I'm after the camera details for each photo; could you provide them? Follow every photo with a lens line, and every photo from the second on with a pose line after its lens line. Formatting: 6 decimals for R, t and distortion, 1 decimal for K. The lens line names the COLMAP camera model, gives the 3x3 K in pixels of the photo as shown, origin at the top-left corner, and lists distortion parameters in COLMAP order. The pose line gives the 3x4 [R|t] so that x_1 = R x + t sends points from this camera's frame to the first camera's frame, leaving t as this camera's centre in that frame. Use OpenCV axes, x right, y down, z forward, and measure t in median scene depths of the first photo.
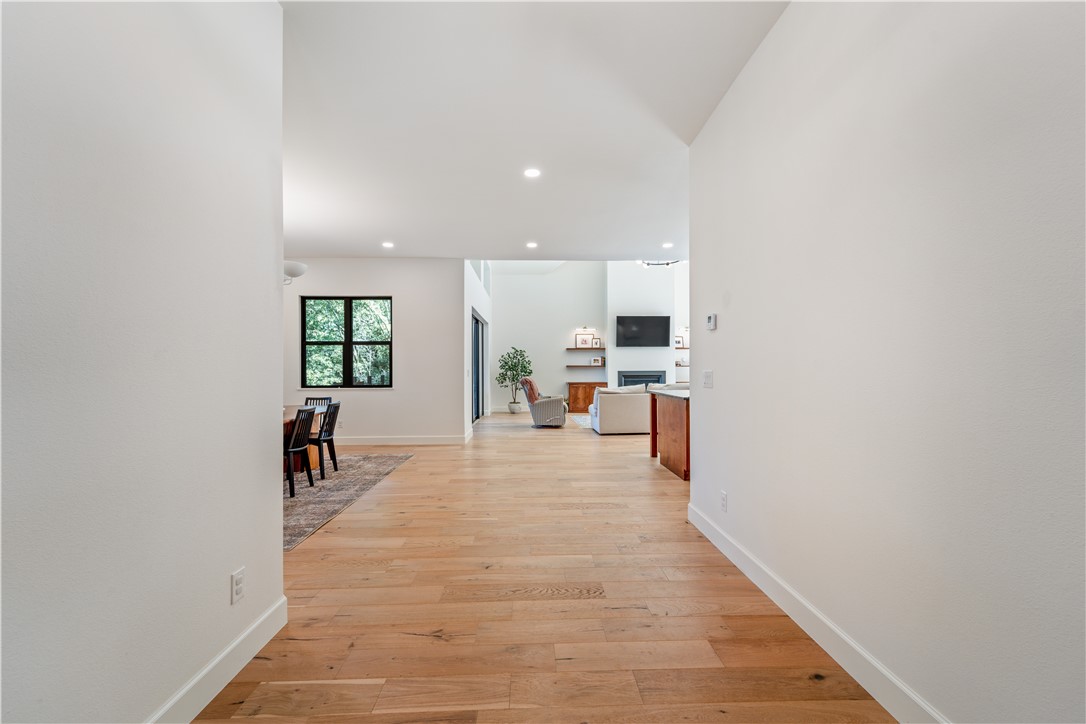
lens RADIAL K [[461.0, 0, 541.3], [0, 461.0, 364.7], [0, 0, 1]] dist [-0.011430, -0.000560]
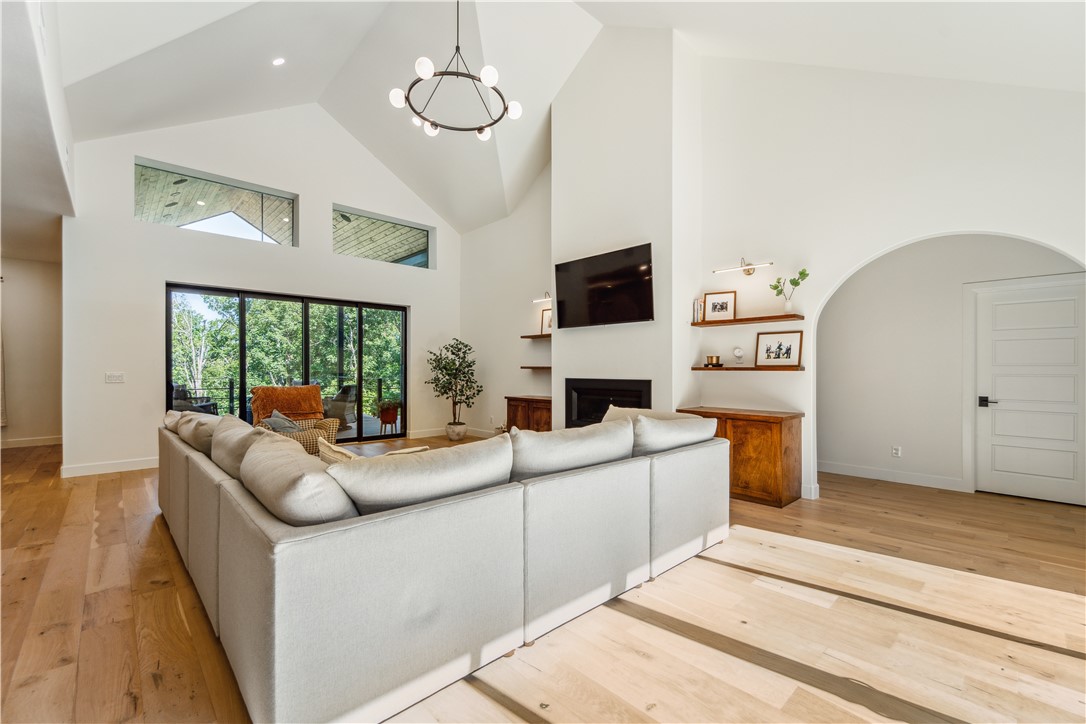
lens RADIAL K [[443.3, 0, 543.0], [0, 443.3, 362.0], [0, 0, 1]] dist [-0.010537, -0.000541]
pose [[0.658885, -0.005493, -0.752224, 0.876279], [0.000595, 0.999977, -0.006781, -0.000823], [0.752244, 0.004020, 0.658873, 1.185533]]
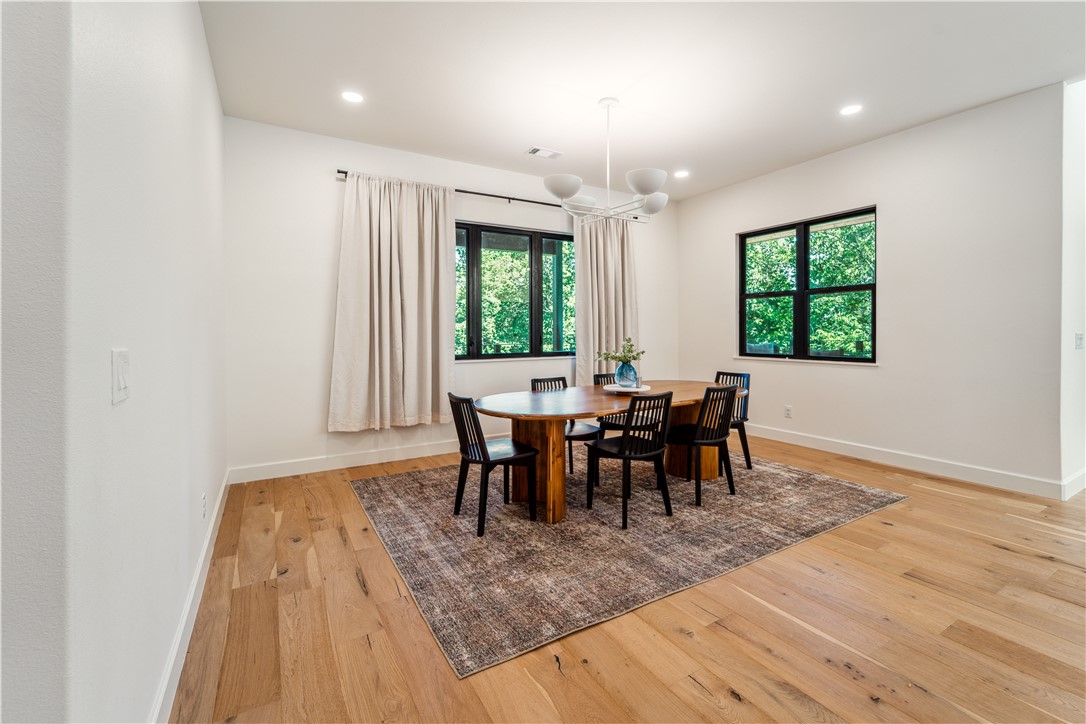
lens RADIAL K [[448.1, 0, 544.7], [0, 448.1, 332.7], [0, 0, 1]] dist [-0.000763, -0.000190]
pose [[0.472222, 0.010578, -0.881416, -0.026266], [0.003880, 0.999893, 0.014078, 0.000816], [0.881471, -0.010068, 0.472131, 0.414061]]
